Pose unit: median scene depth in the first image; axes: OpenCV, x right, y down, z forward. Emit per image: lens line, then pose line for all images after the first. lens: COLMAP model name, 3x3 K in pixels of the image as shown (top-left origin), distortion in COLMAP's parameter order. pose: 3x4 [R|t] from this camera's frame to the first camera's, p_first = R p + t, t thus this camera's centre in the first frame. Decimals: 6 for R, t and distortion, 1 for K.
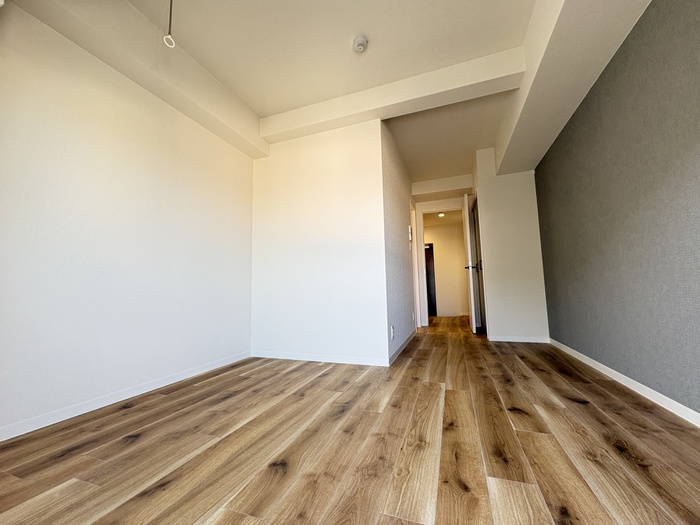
lens RADIAL K [[280.6, 0, 350.5], [0, 280.6, 265.7], [0, 0, 1]] dist [-0.002293, 0.000593]
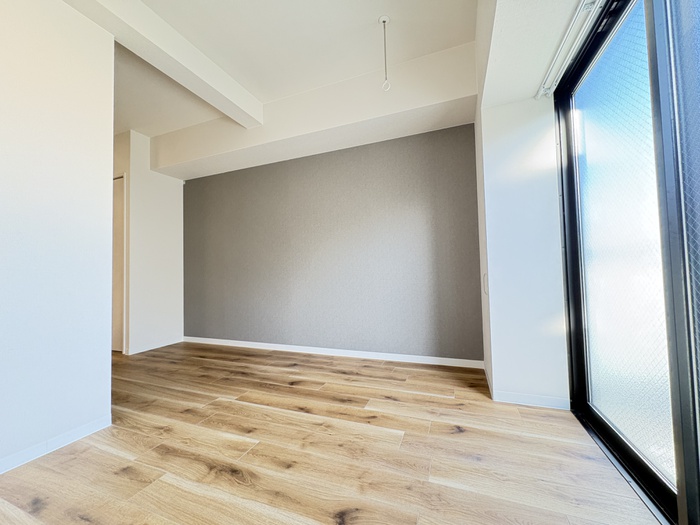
lens RADIAL K [[280.6, 0, 351.4], [0, 280.6, 261.9], [0, 0, 1]] dist [-0.002293, 0.000593]
pose [[0.012650, 0.059874, 0.998126, -0.784808], [-0.064221, 0.996193, -0.058944, -0.024321], [-0.997856, -0.063355, 0.016447, 0.675181]]
